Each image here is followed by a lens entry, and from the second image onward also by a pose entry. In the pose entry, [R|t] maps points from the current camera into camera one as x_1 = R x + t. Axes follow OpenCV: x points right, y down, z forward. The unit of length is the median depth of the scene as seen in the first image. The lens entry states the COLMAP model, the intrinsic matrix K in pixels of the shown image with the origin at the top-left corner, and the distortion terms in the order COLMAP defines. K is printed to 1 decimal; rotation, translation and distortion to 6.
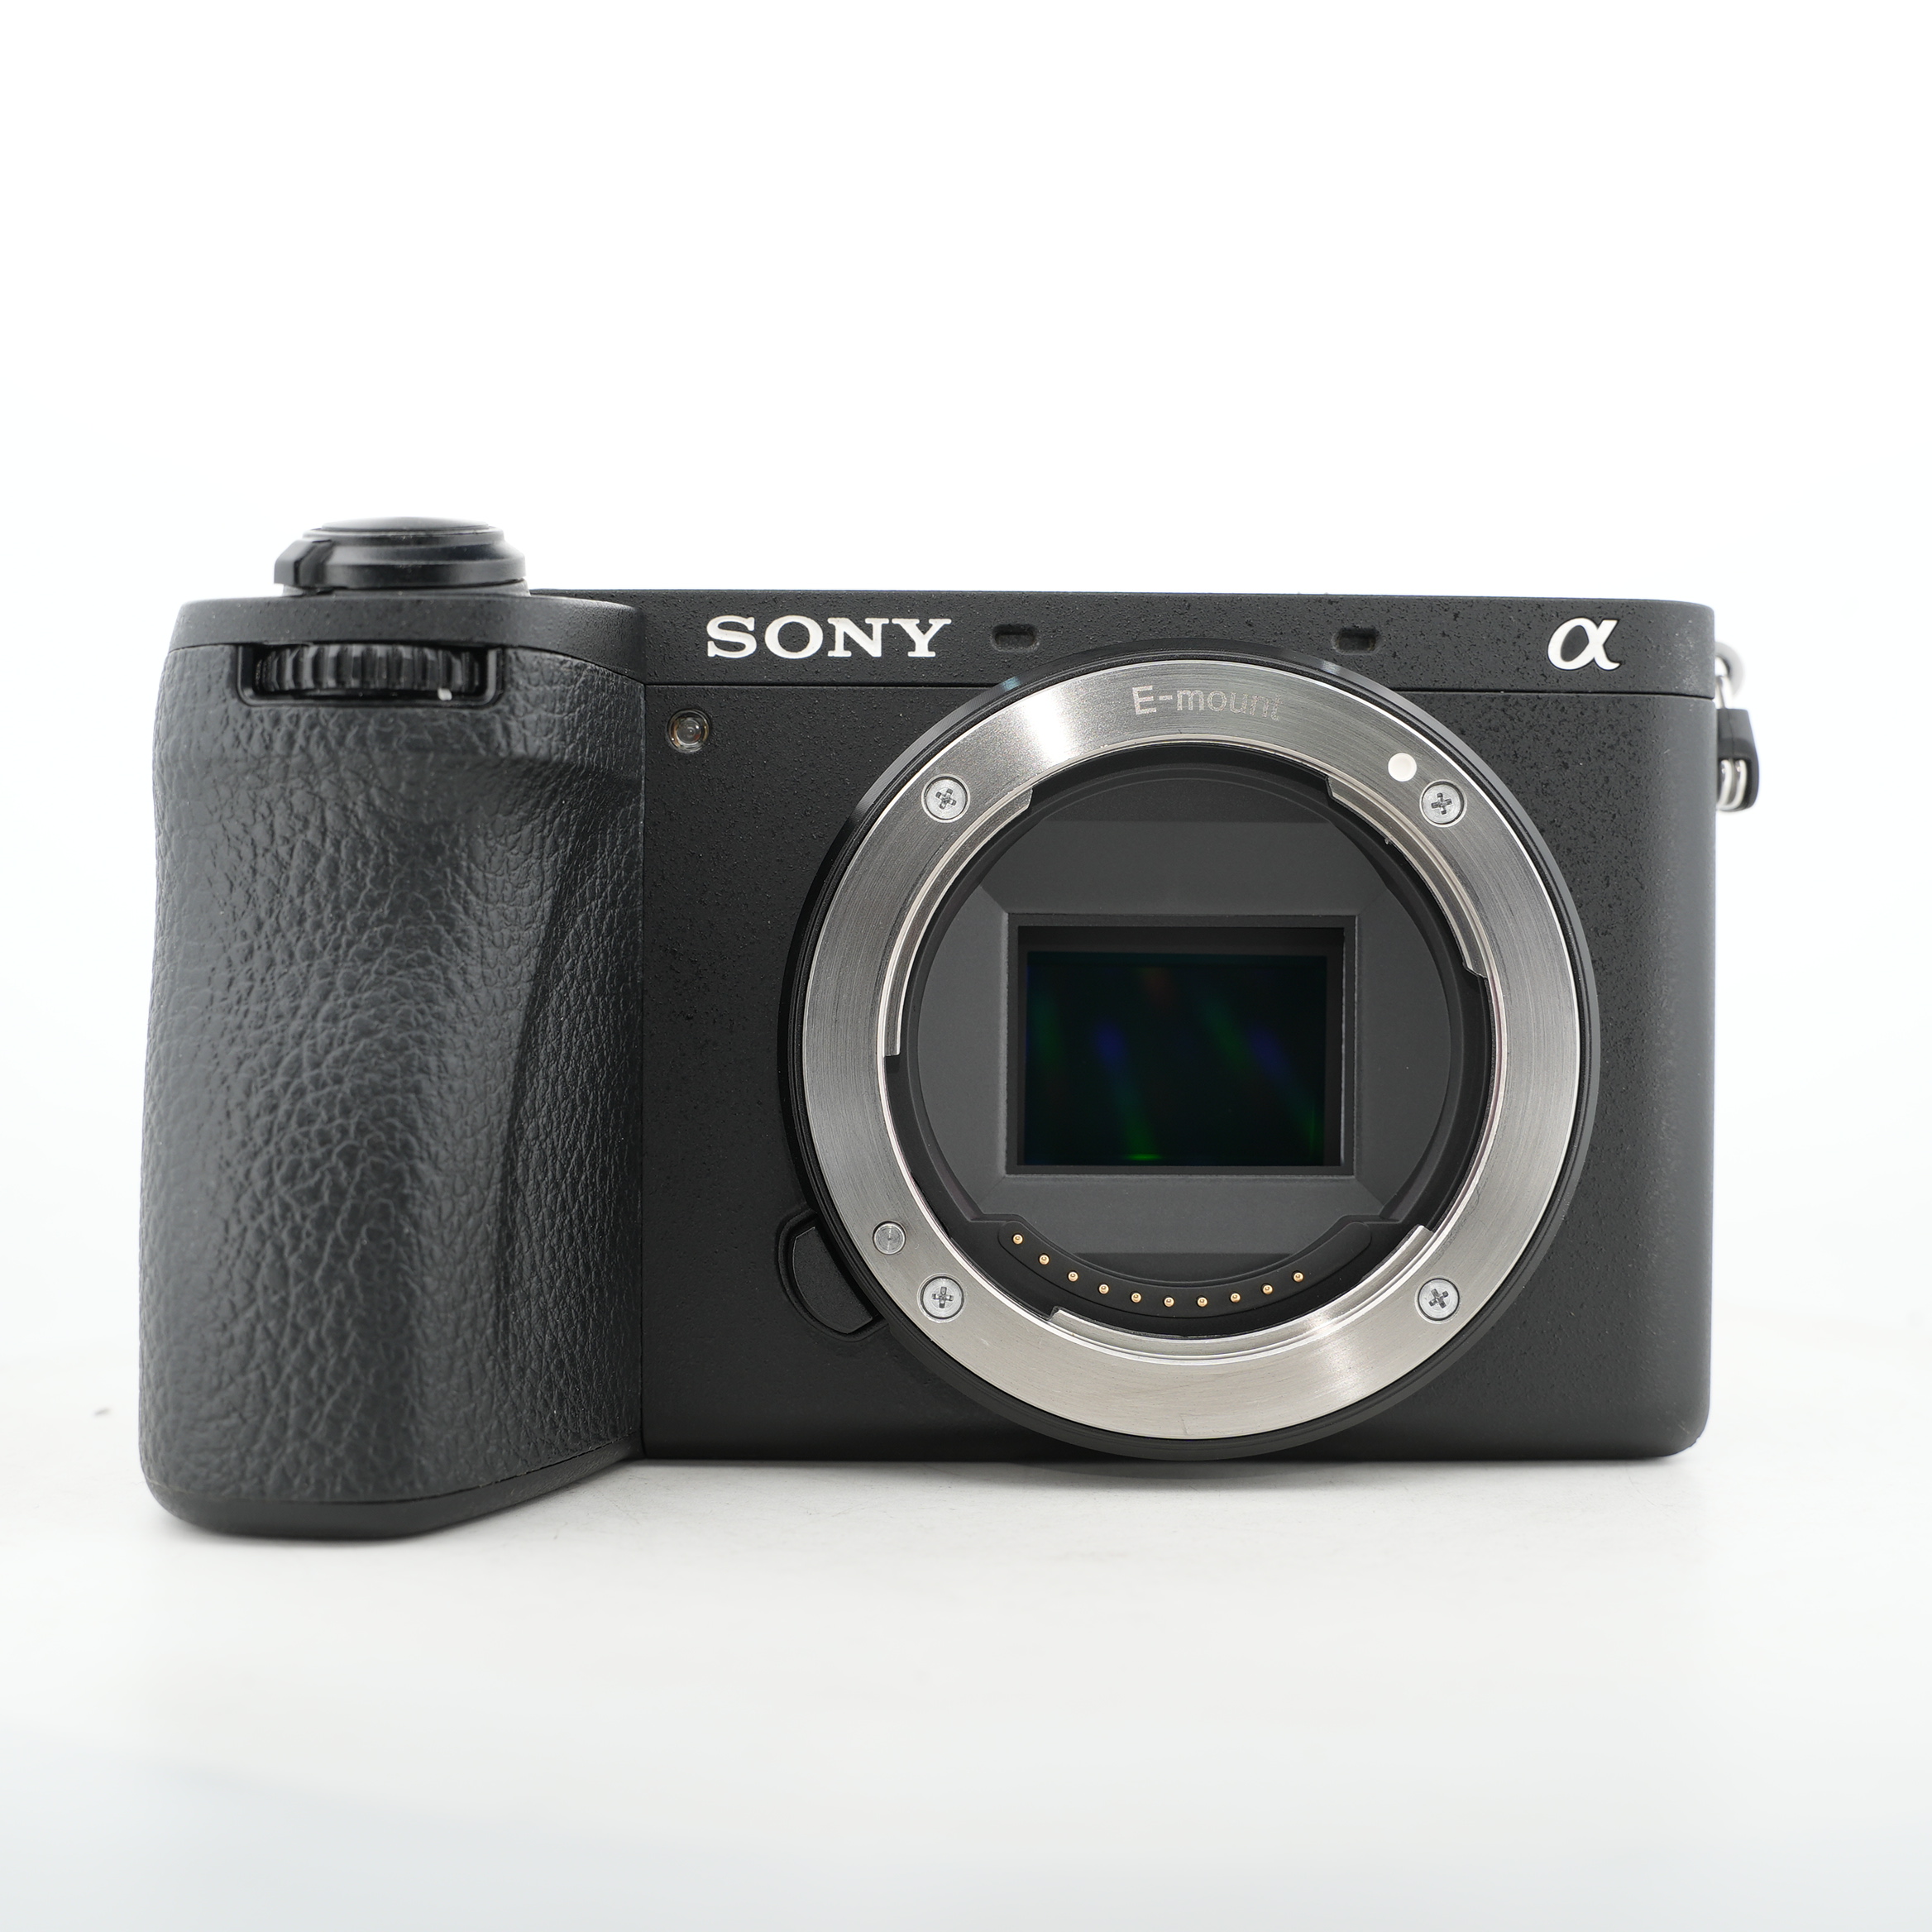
lens RADIAL K [[2452.2, 0, 966.0], [0, 2452.2, 966.0], [0, 0, 1]] dist [-0.361100, -0.000340]
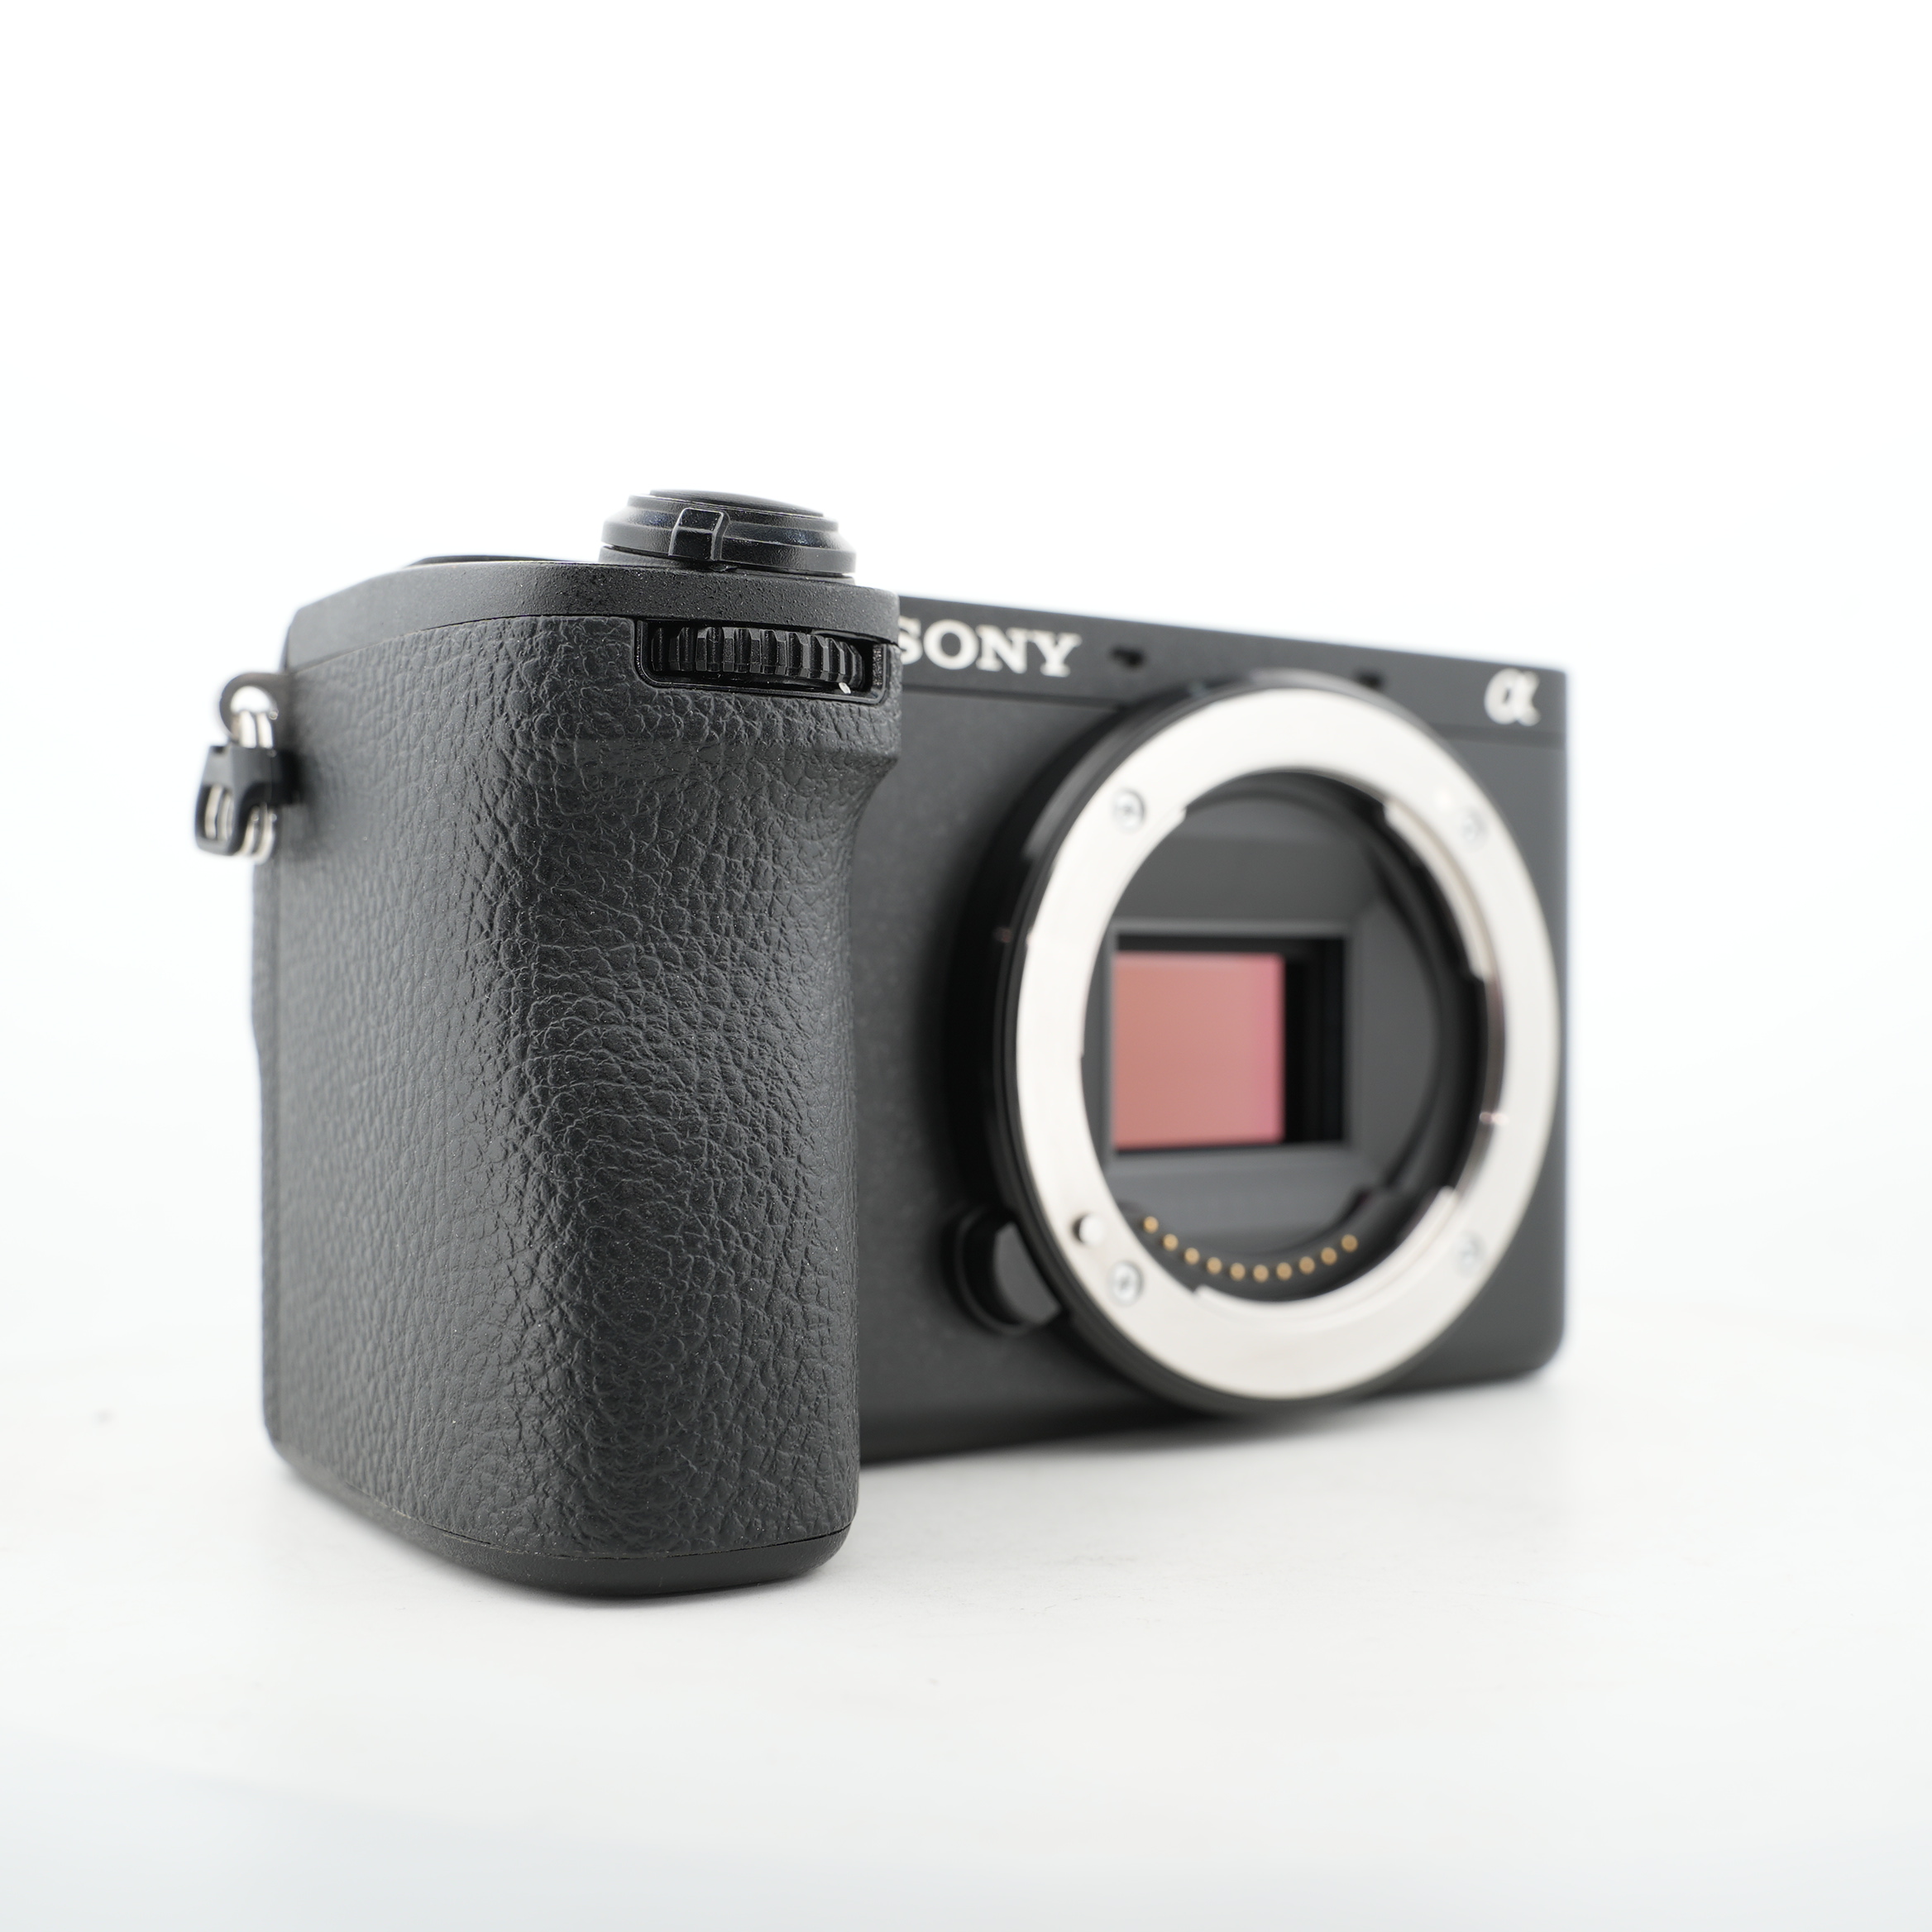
lens RADIAL K [[2452.2, 0, 966.0], [0, 2452.2, 966.0], [0, 0, 1]] dist [-0.361100, -0.000340]
pose [[0.841011, 0.000864, 0.541018, -0.628493], [-0.007265, 0.999927, 0.009696, -0.011552], [-0.540970, -0.012085, 0.840955, 0.144382]]
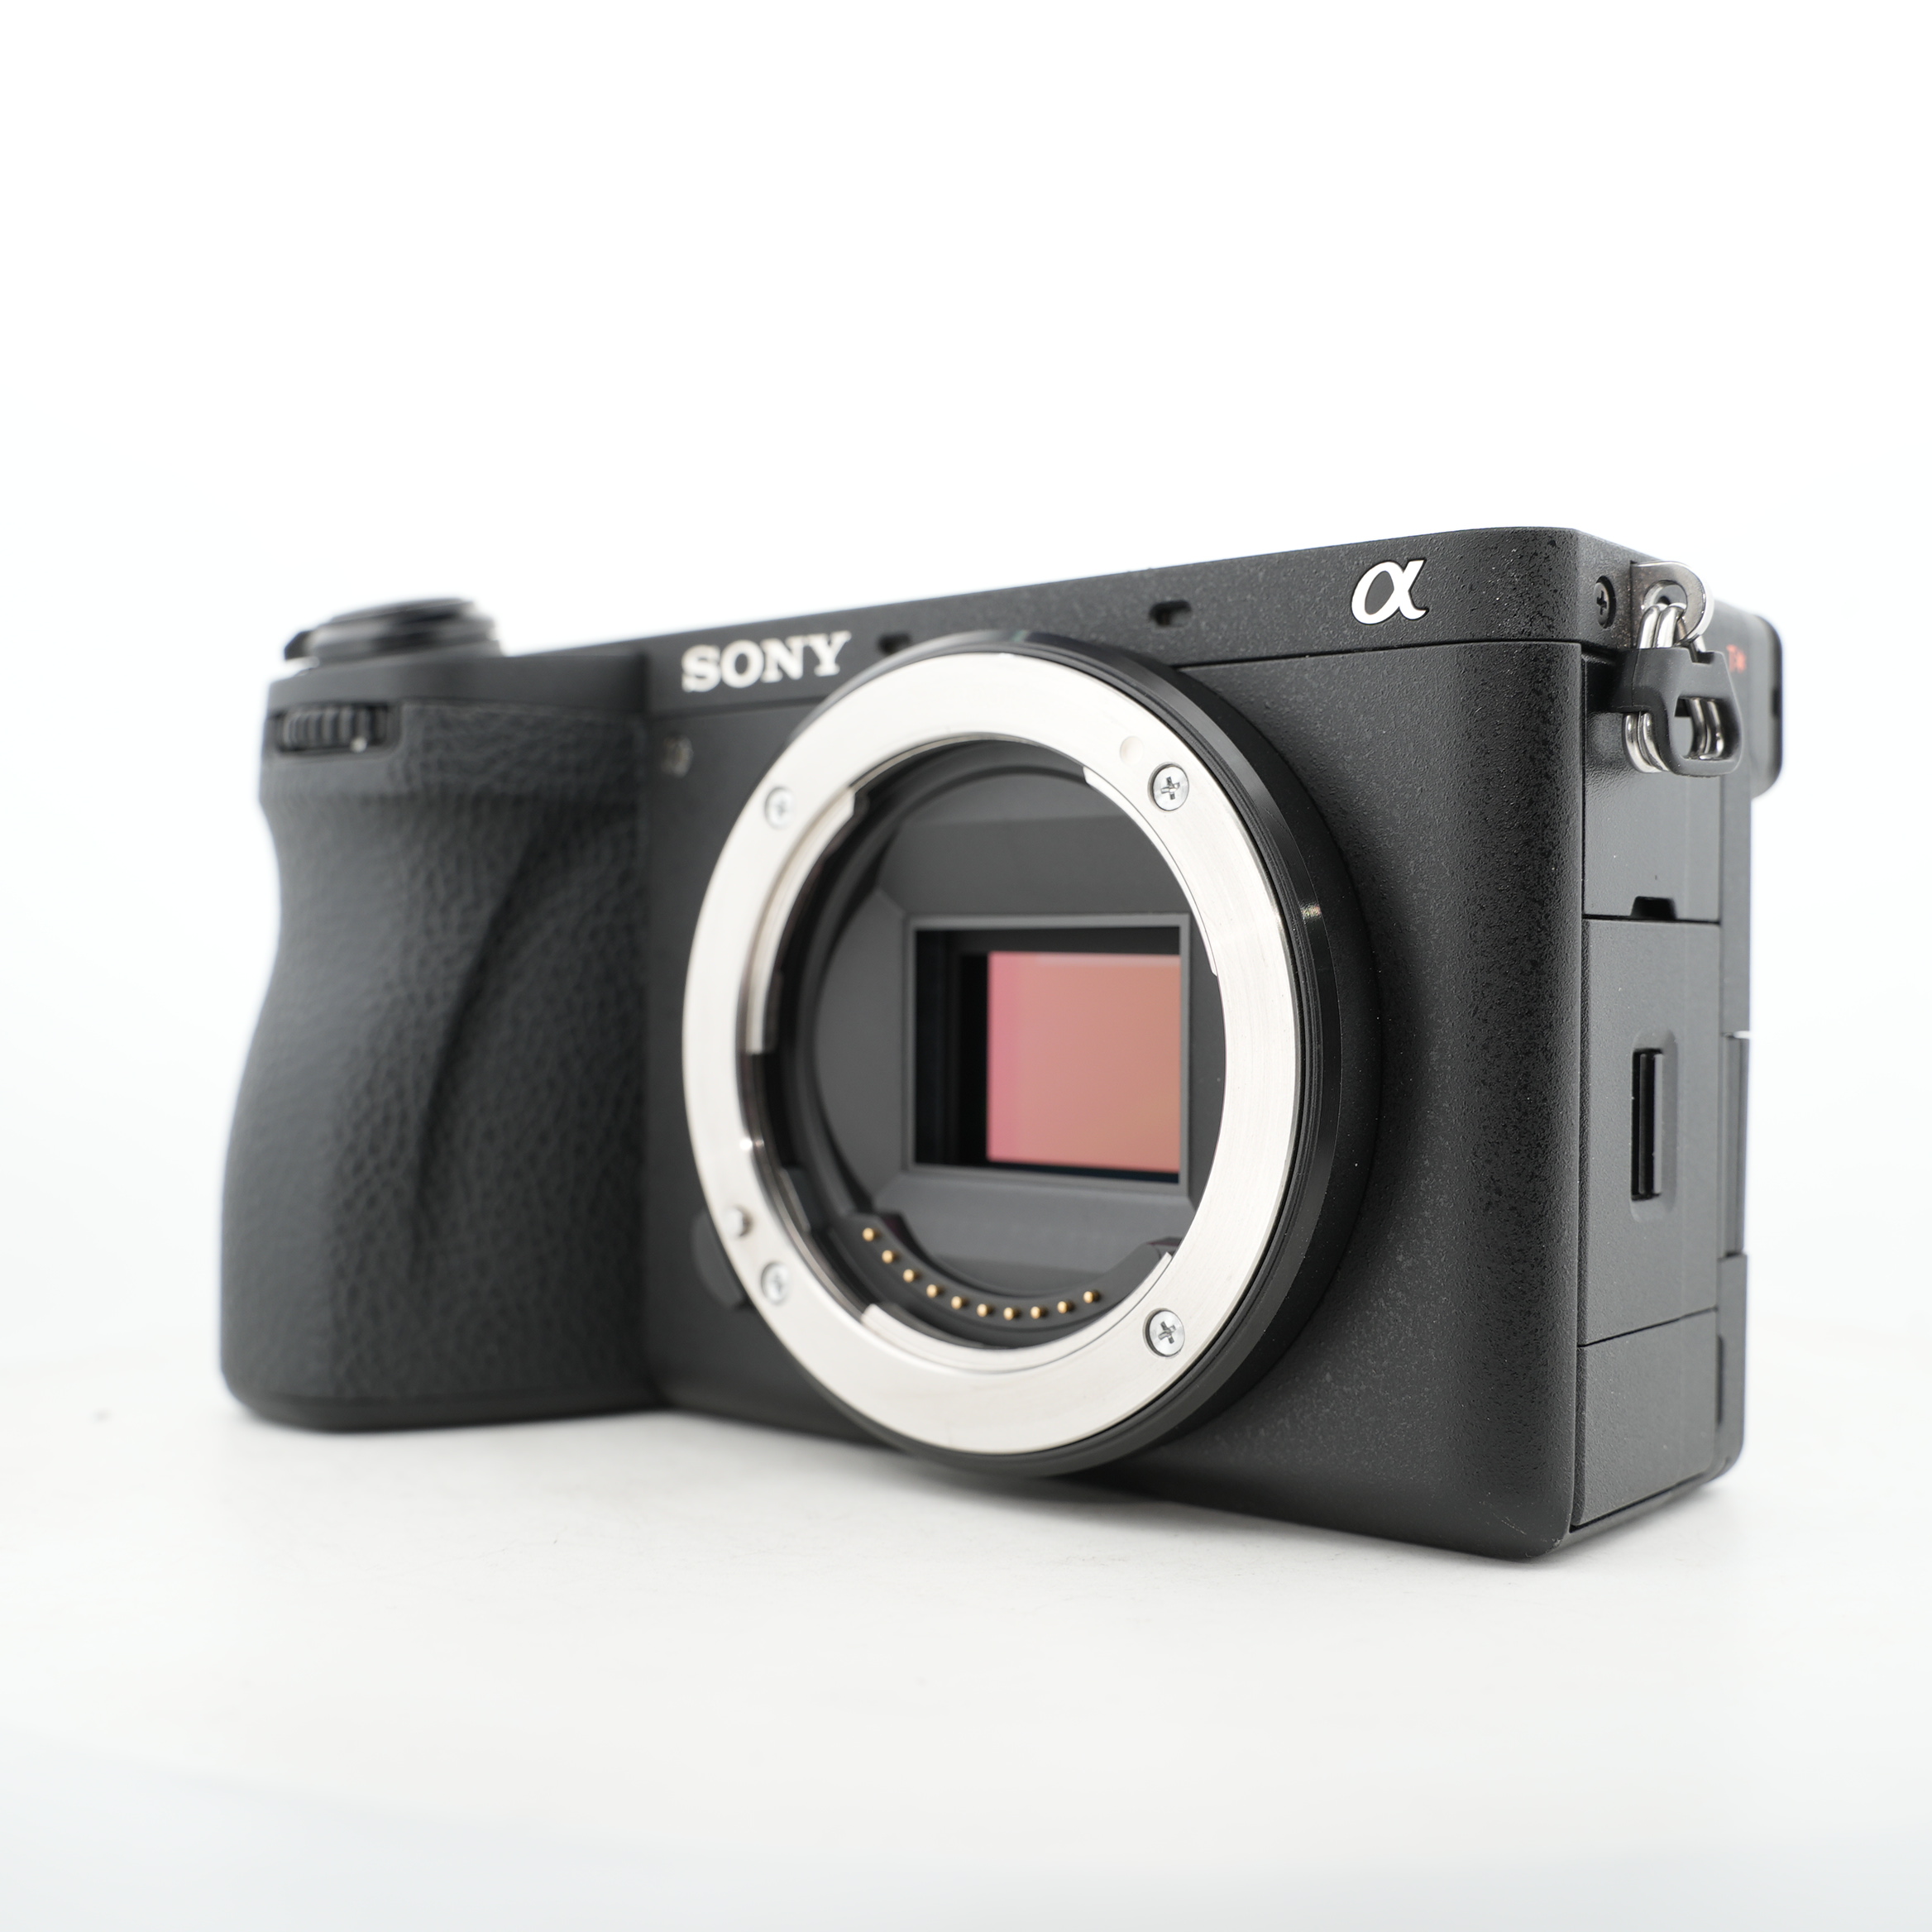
lens RADIAL K [[2452.2, 0, 966.0], [0, 2452.2, 966.0], [0, 0, 1]] dist [-0.361100, -0.000340]
pose [[0.765155, -0.001424, -0.643844, 0.717369], [-0.003684, 0.999971, -0.006591, 0.006036], [0.643835, 0.007415, 0.765128, 0.243217]]
